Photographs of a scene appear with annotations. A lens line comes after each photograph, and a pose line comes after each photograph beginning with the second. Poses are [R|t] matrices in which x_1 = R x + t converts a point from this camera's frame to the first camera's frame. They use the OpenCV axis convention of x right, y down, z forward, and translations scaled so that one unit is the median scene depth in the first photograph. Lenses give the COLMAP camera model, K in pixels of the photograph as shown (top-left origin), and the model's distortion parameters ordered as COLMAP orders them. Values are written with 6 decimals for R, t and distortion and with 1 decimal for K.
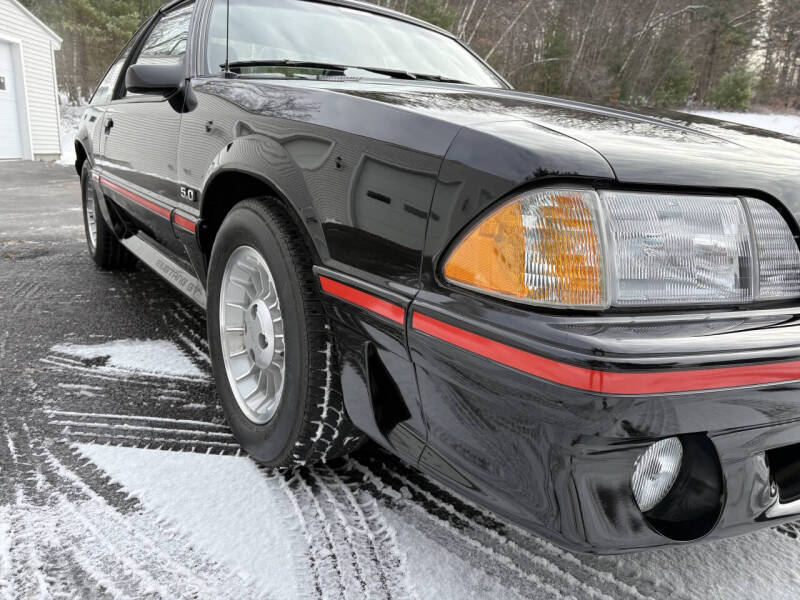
lens RADIAL K [[603.4, 0, 394.9], [0, 603.4, 305.3], [0, 0, 1]] dist [0.038716, -0.032798]
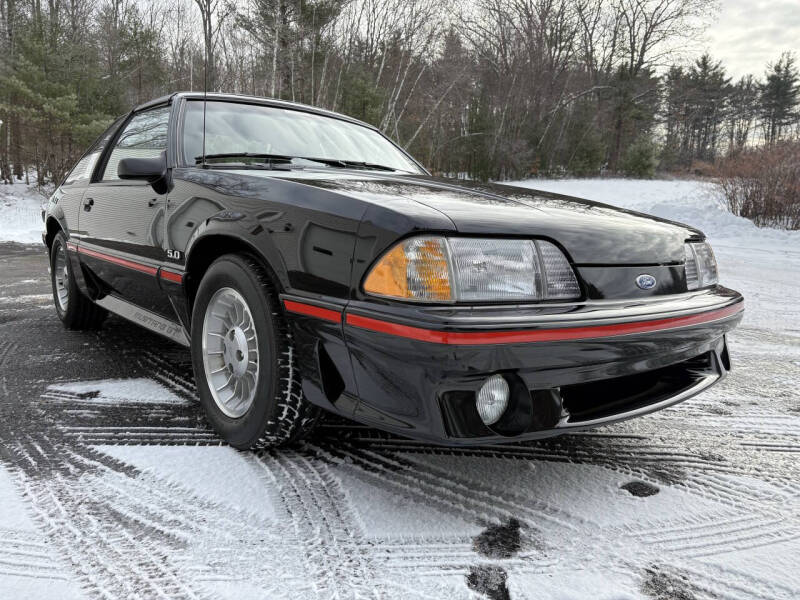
lens RADIAL K [[601.8, 0, 396.6], [0, 601.8, 301.8], [0, 0, 1]] dist [0.043112, -0.032071]
pose [[0.994356, -0.037313, 0.099314, 0.004047], [0.048370, 0.992602, -0.111366, 0.098428], [-0.094423, 0.115542, 0.988805, -0.369567]]
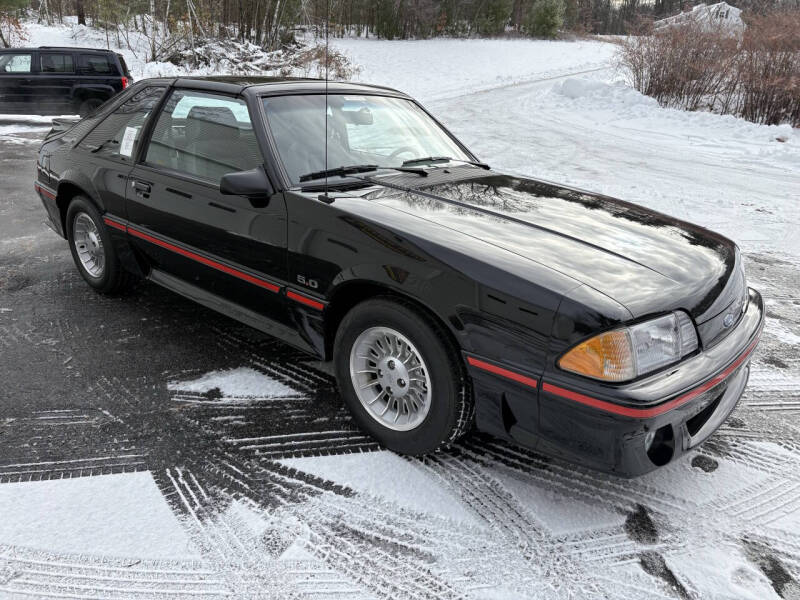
lens RADIAL K [[602.5, 0, 395.0], [0, 602.5, 300.8], [0, 0, 1]] dist [0.044717, -0.038094]
pose [[0.963276, -0.108030, 0.245823, -0.560895], [0.079615, 0.989238, 0.122756, -0.335299], [-0.256439, -0.098677, 0.961510, -0.511630]]
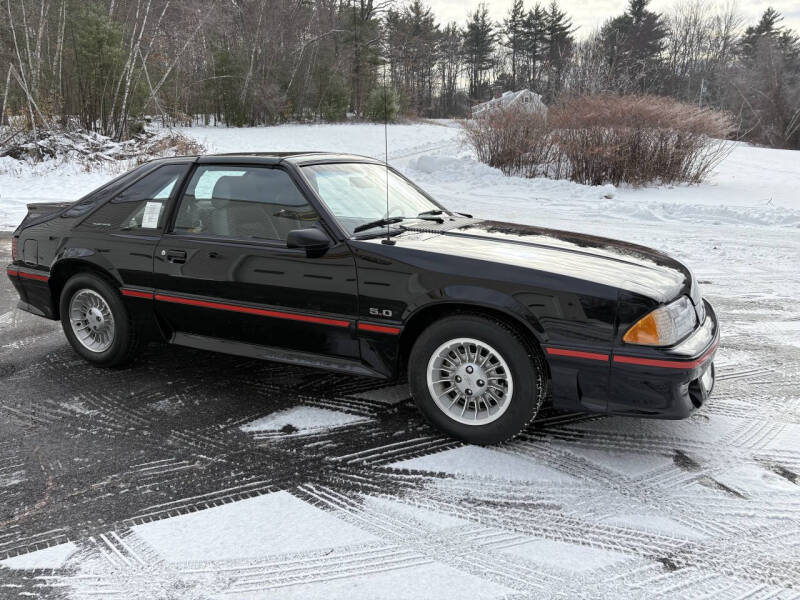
lens RADIAL K [[601.8, 0, 396.6], [0, 601.8, 301.8], [0, 0, 1]] dist [0.043112, -0.032071]
pose [[0.863680, -0.167882, 0.475260, -1.239672], [0.174308, 0.984206, 0.030897, -0.288161], [-0.472941, 0.056156, 0.879303, -0.581097]]
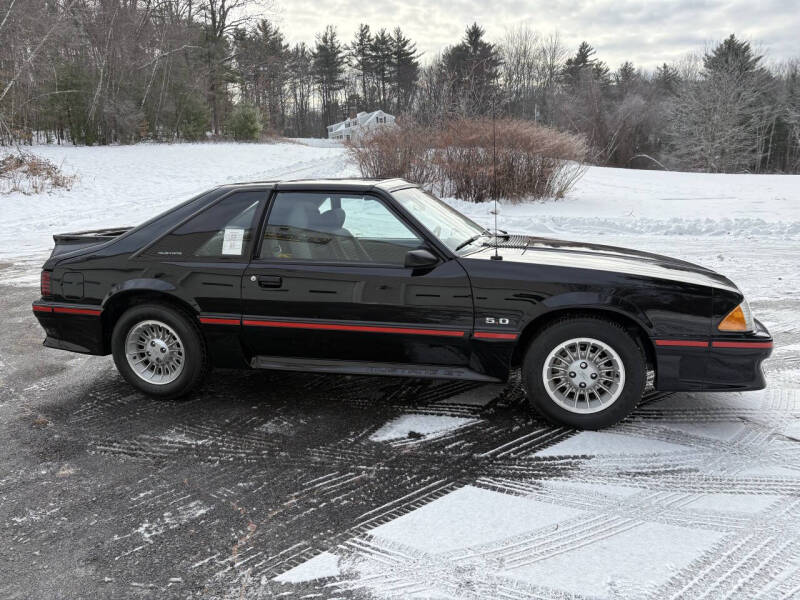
lens RADIAL K [[601.8, 0, 396.6], [0, 601.8, 301.8], [0, 0, 1]] dist [0.043112, -0.032071]
pose [[0.721551, -0.200140, 0.662803, -2.039711], [0.225326, 0.973074, 0.048532, -0.454884], [-0.654670, 0.114328, 0.747219, -0.245104]]
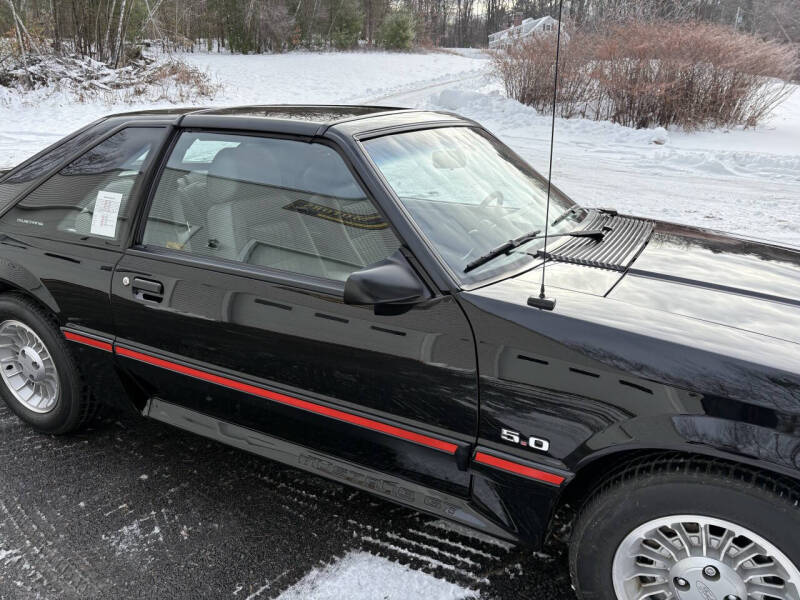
lens RADIAL K [[602.5, 0, 395.0], [0, 602.5, 300.8], [0, 0, 1]] dist [0.044717, -0.038094]
pose [[0.873211, -0.198223, 0.445208, -0.968985], [0.156348, 0.979199, 0.129323, -0.592328], [-0.461582, -0.043319, 0.886039, 0.345036]]
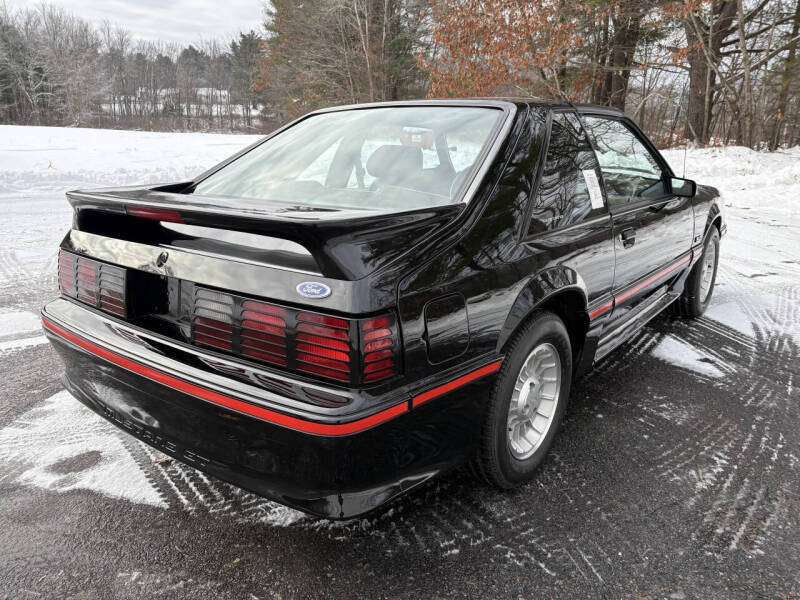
lens RADIAL K [[601.8, 0, 396.6], [0, 601.8, 301.8], [0, 0, 1]] dist [0.043112, -0.032071]
pose [[-0.319775, -0.311712, 0.894751, -2.226873], [0.215709, 0.895586, 0.389095, -1.176854], [-0.922612, 0.317429, -0.219147, 2.827542]]
